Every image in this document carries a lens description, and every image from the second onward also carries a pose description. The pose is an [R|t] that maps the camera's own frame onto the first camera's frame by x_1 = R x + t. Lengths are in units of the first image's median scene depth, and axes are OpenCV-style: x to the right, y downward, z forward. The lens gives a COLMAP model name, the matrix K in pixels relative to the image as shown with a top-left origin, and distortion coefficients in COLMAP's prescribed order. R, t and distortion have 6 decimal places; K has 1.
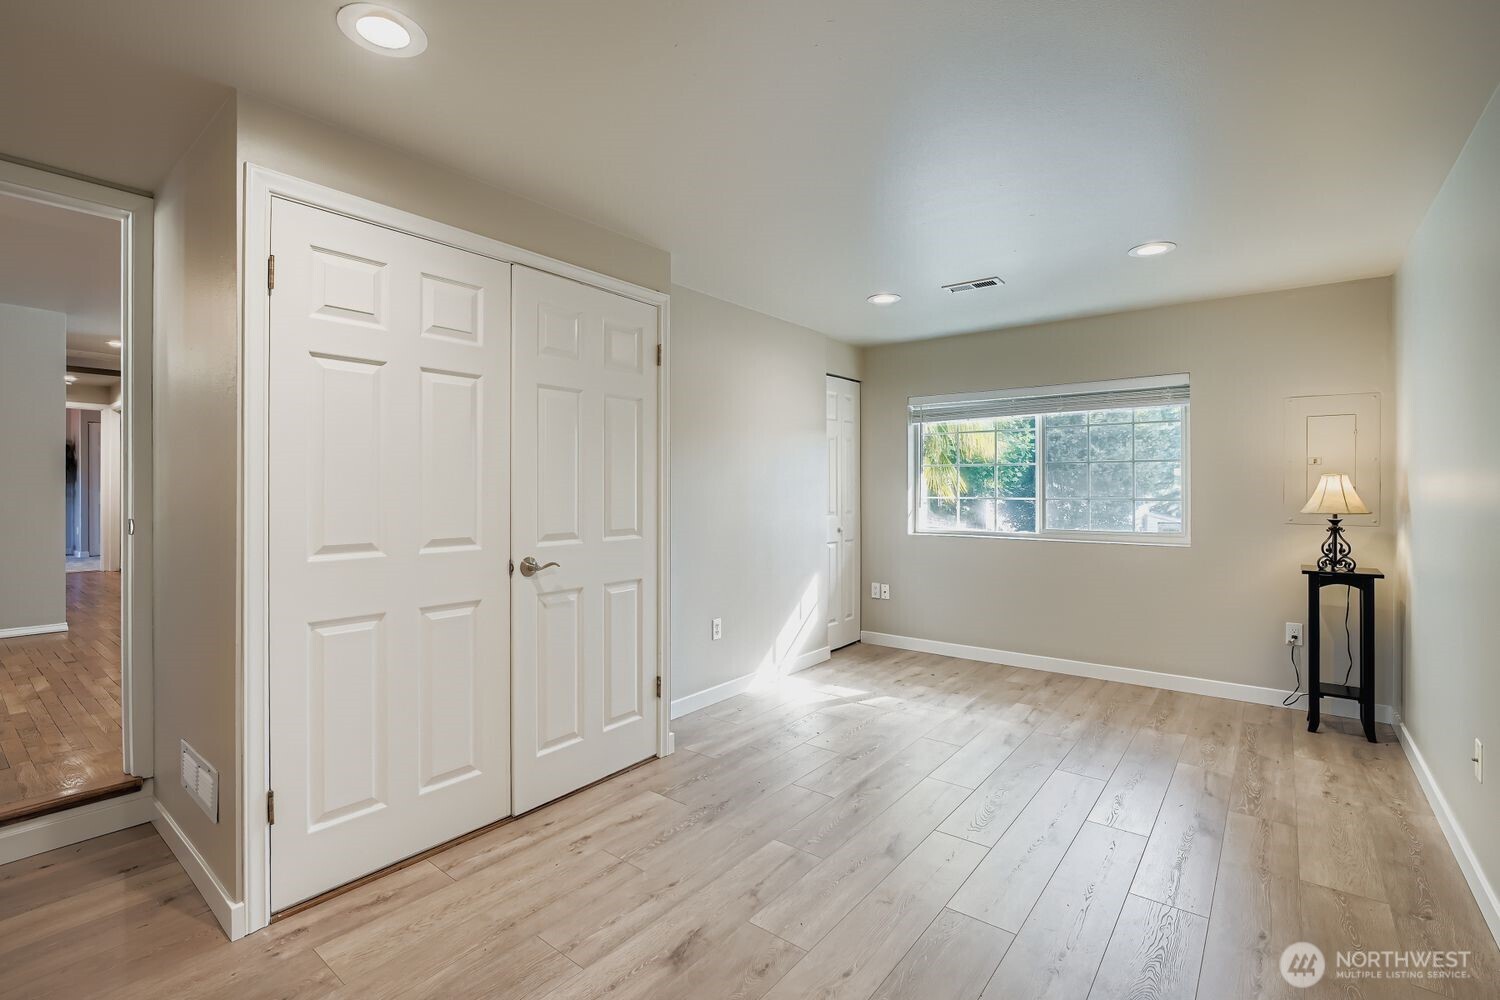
lens RADIAL K [[676.3, 0, 752.0], [0, 676.3, 491.7], [0, 0, 1]] dist [-0.005371, -0.000237]
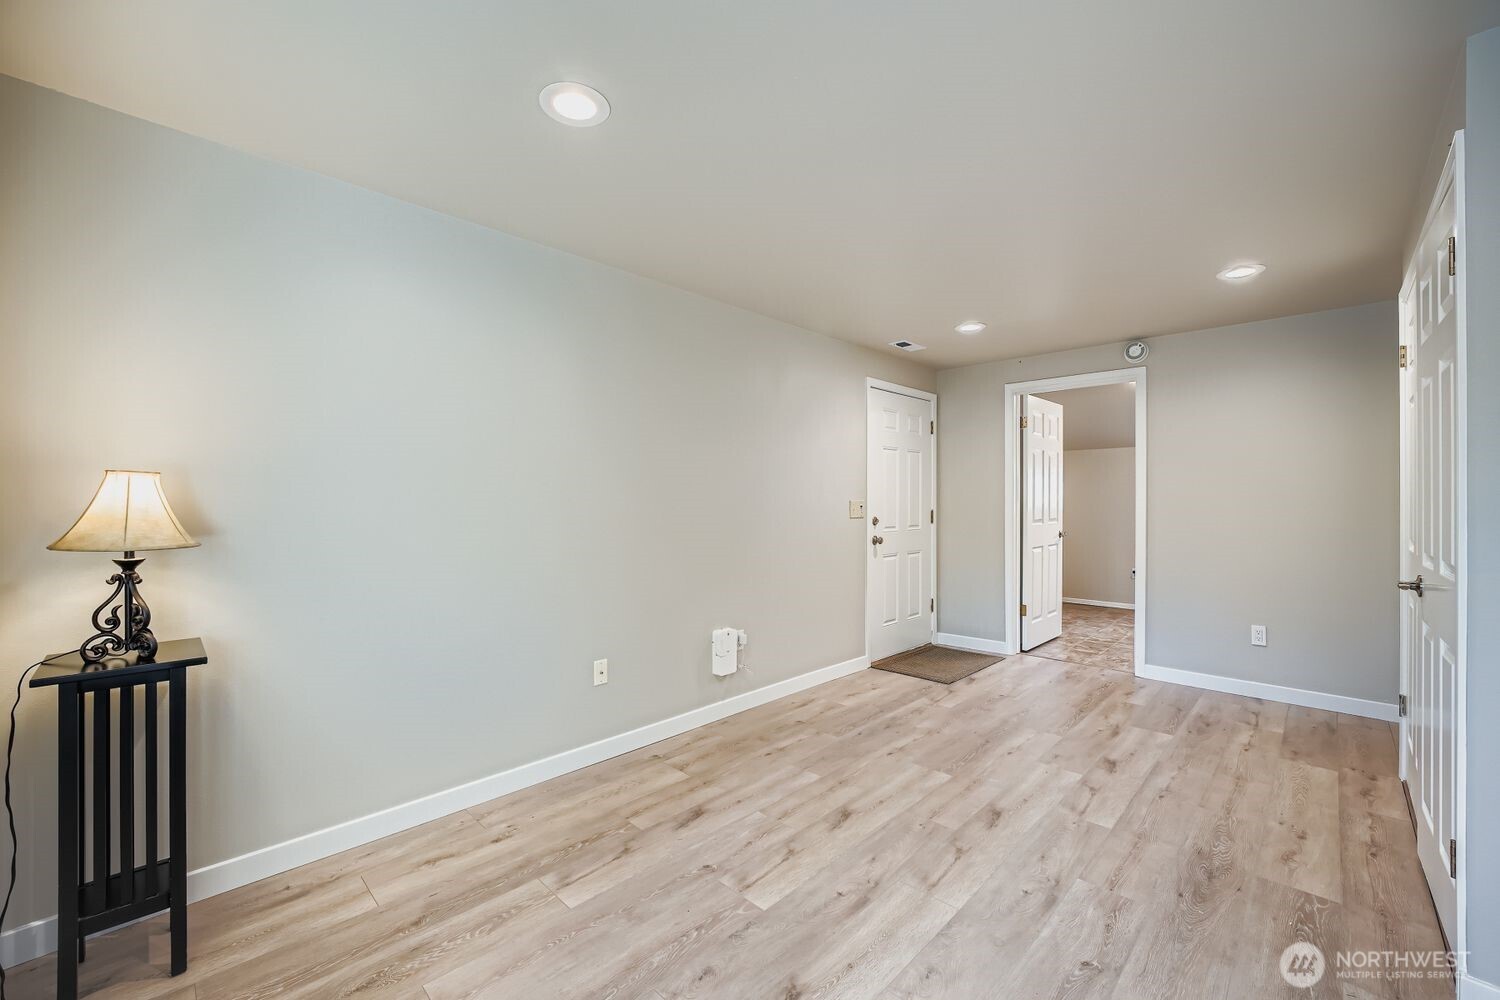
lens RADIAL K [[618.5, 0, 751.8], [0, 618.5, 490.8], [0, 0, 1]] dist [-0.007122, -0.000234]
pose [[-0.995144, -0.000825, 0.098422, 0.481050], [-0.001538, 0.999973, -0.007177, -0.009438], [-0.098414, -0.007294, -0.995119, 1.944876]]
